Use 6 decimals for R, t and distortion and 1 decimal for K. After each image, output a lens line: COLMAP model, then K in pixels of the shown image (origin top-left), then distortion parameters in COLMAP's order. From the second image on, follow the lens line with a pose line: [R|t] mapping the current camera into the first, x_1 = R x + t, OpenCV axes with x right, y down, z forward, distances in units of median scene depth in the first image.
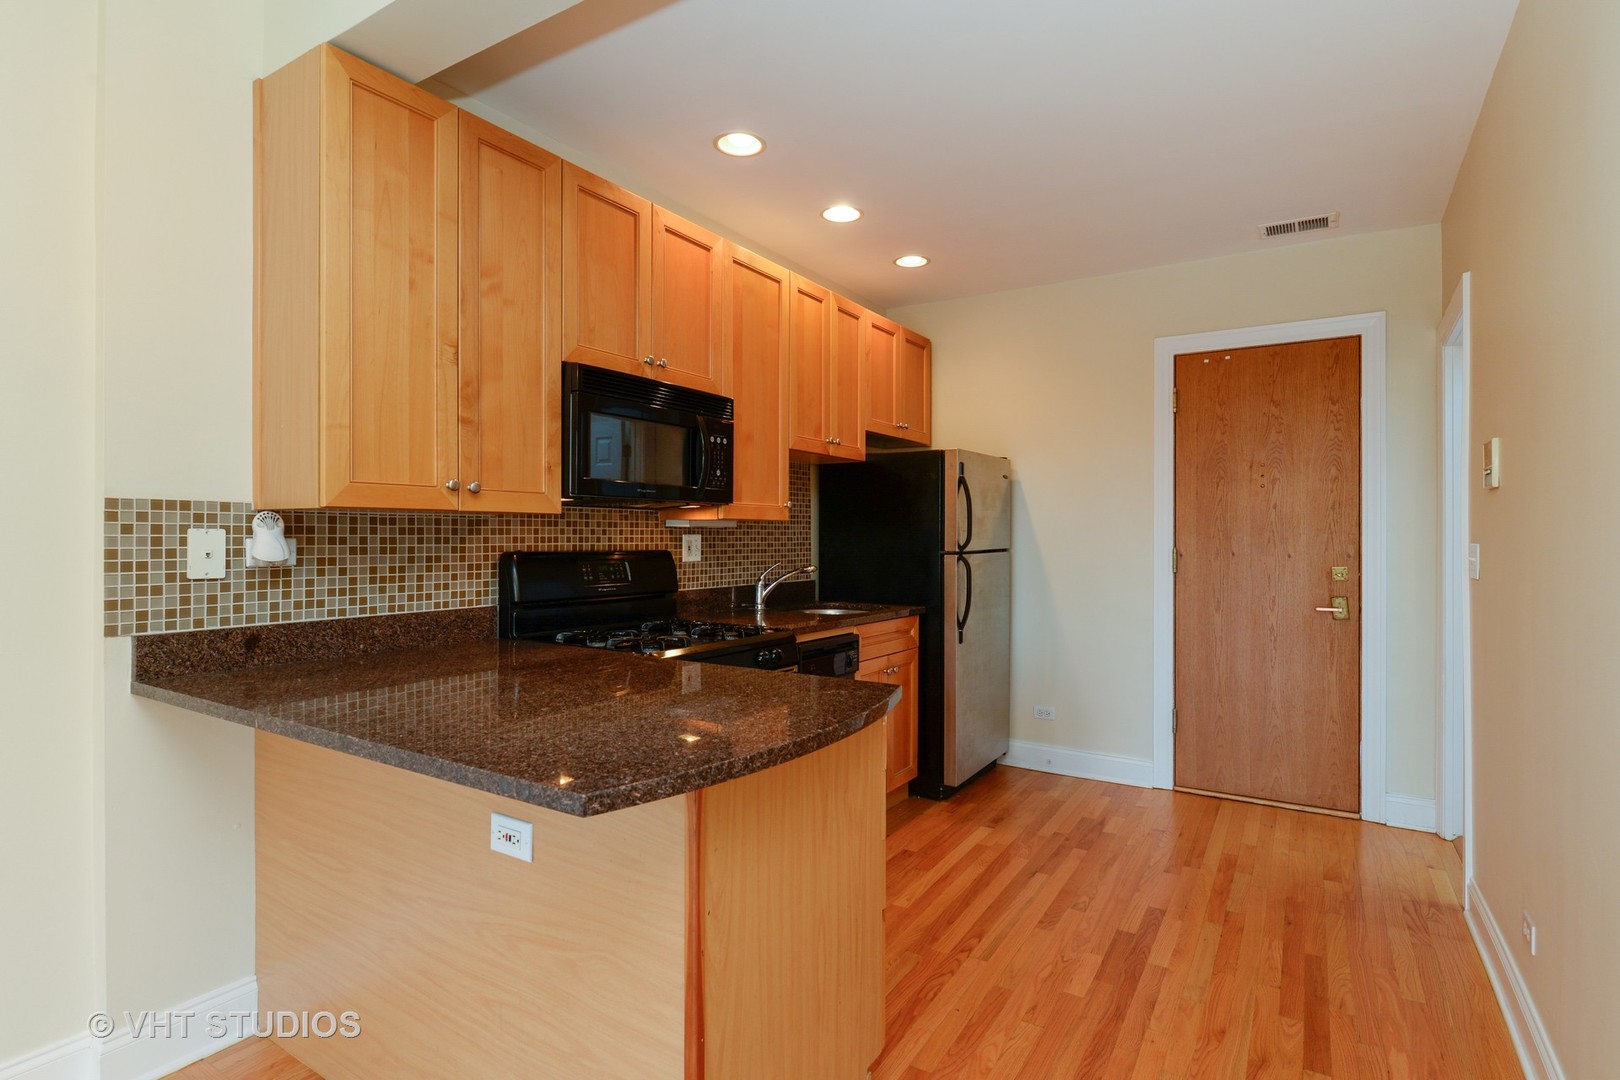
lens RADIAL K [[813.2, 0, 810.0], [0, 813.2, 540.0], [0, 0, 1]] dist [-0.003272, -0.000383]
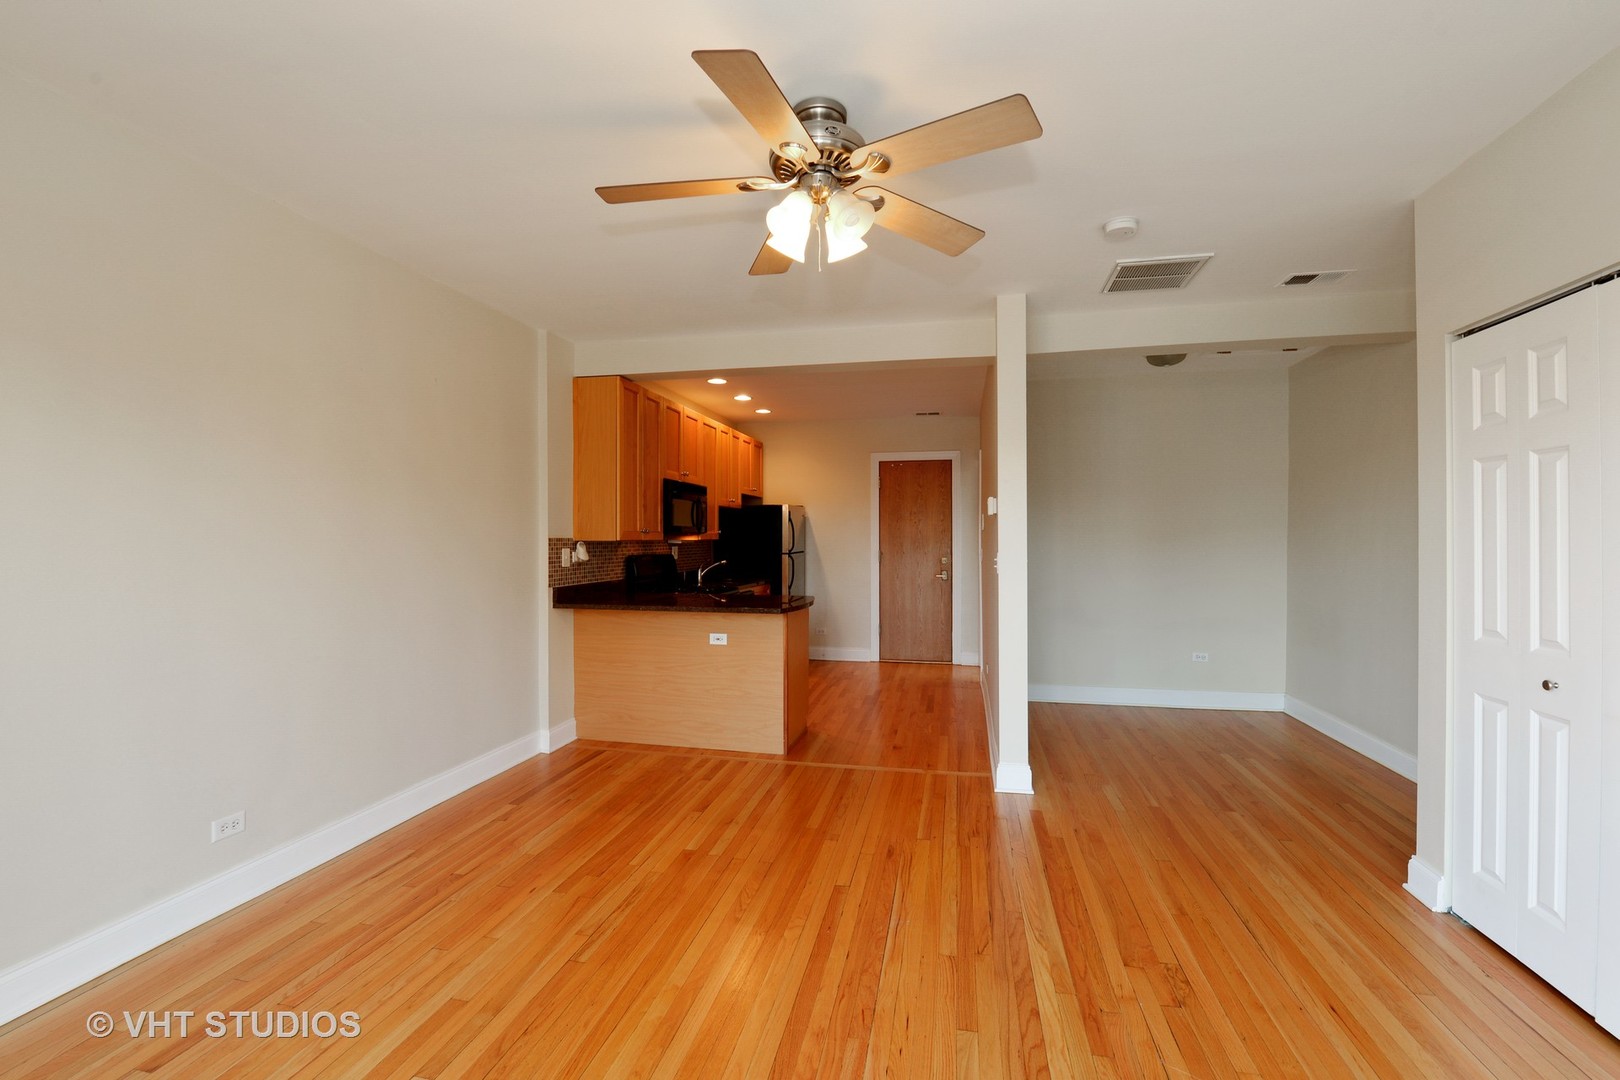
lens RADIAL K [[712.8, 0, 811.4], [0, 712.8, 536.0], [0, 0, 1]] dist [-0.004349, -0.000903]
pose [[0.936977, -0.001674, 0.349388, -0.463556], [0.003569, 0.999982, -0.004779, -0.023442], [-0.349374, 0.005725, 0.936966, -0.863628]]
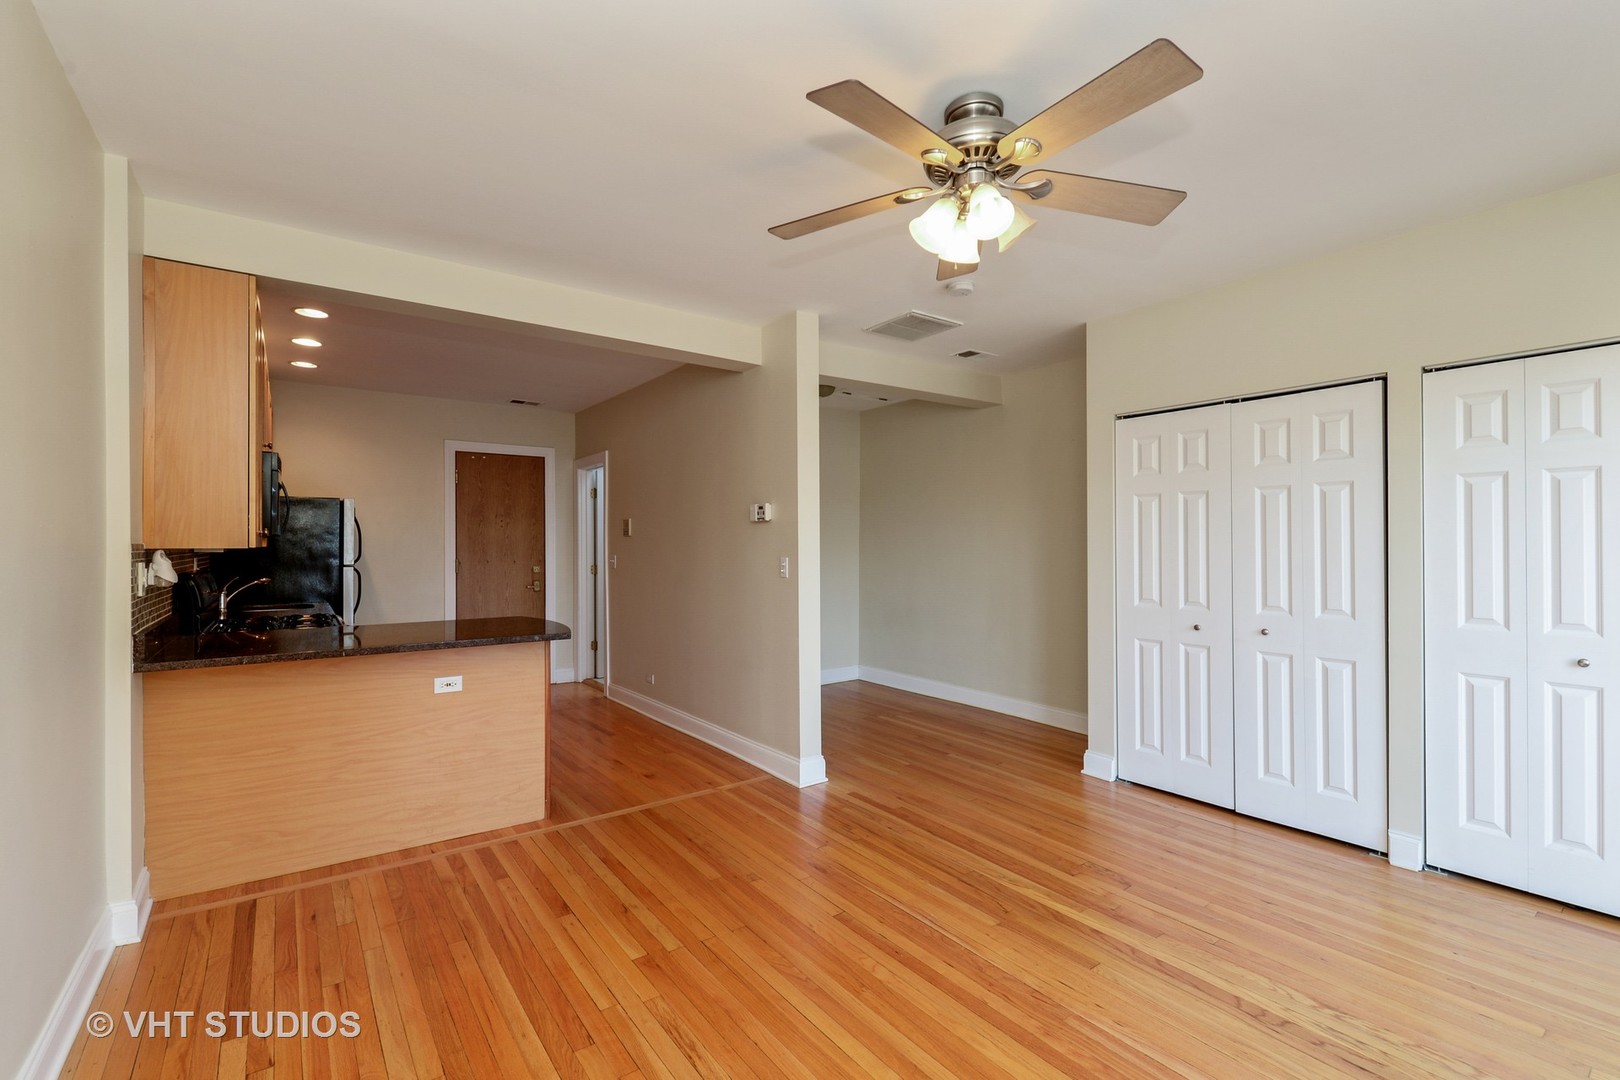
lens RADIAL K [[714.0, 0, 810.0], [0, 714.0, 540.0], [0, 0, 1]] dist [0.015357, -0.000279]
pose [[0.363858, 0.002575, 0.931451, -0.879670], [0.005030, 0.999976, -0.004729, -0.024423], [-0.931441, 0.006406, 0.363836, -0.357807]]
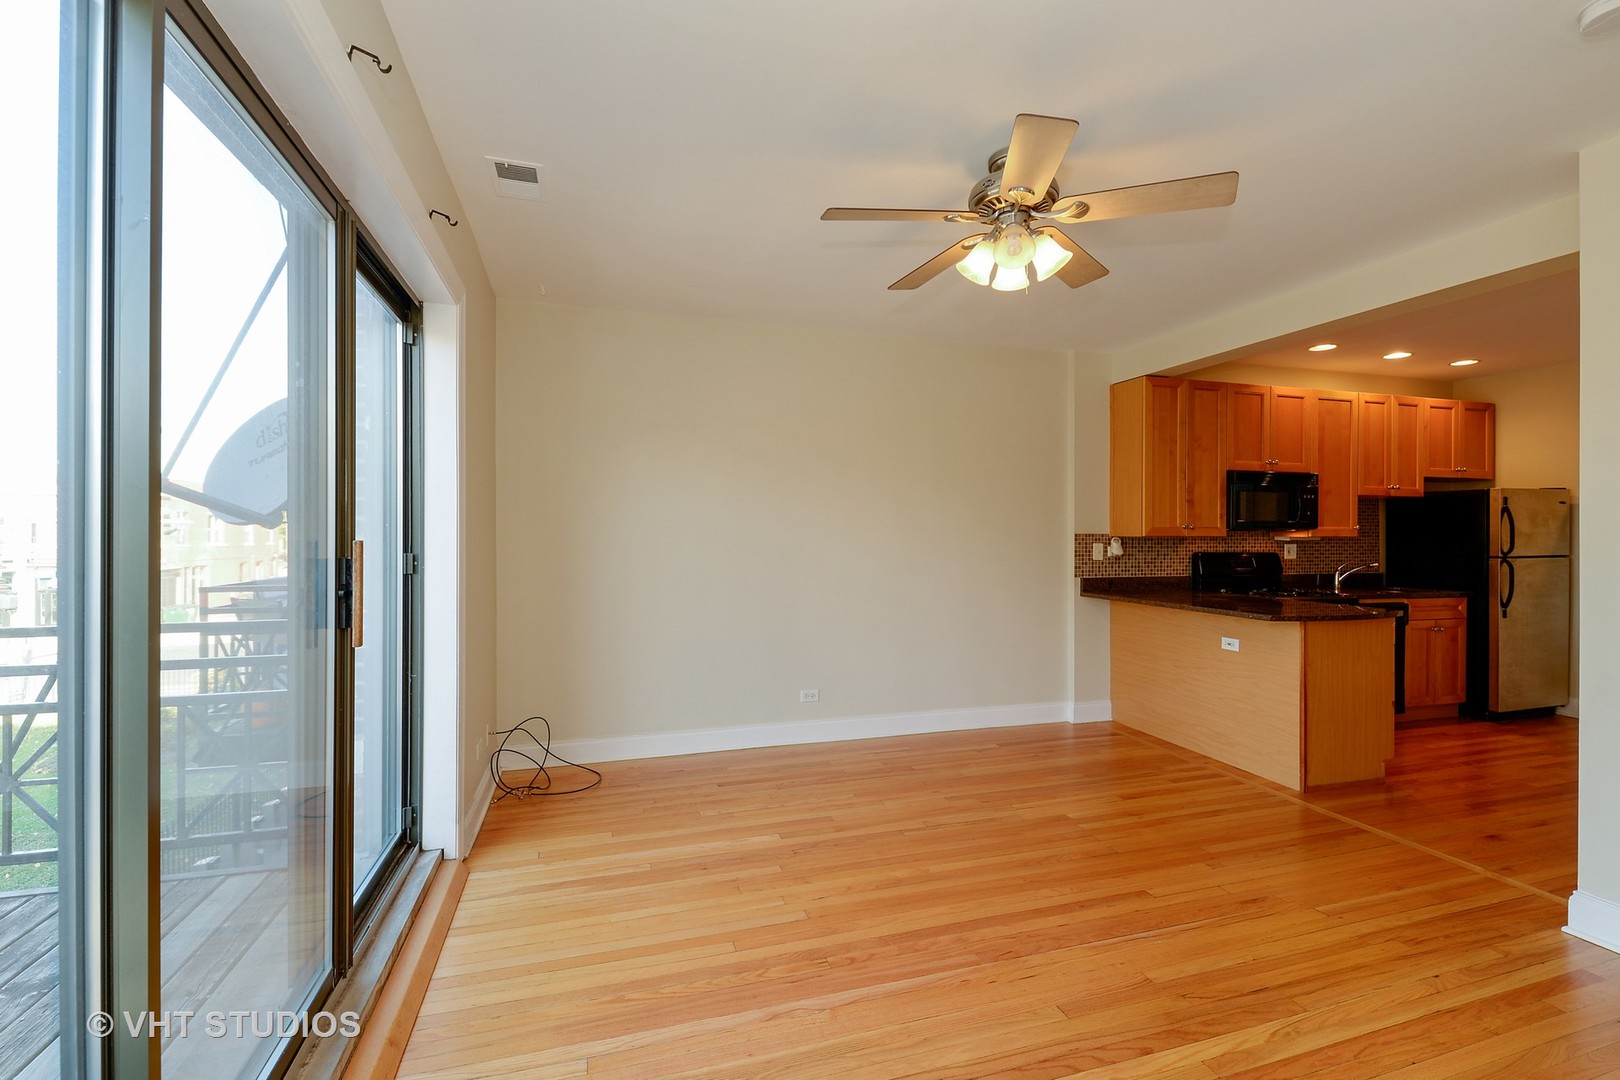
lens RADIAL K [[716.8, 0, 808.2], [0, 716.8, 534.1], [0, 0, 1]] dist [0.012415, -0.000748]
pose [[0.757690, 0.000422, -0.652614, 0.093804], [-0.003914, 0.999985, -0.003898, -0.019004], [0.652603, 0.005508, 0.757680, -0.962046]]
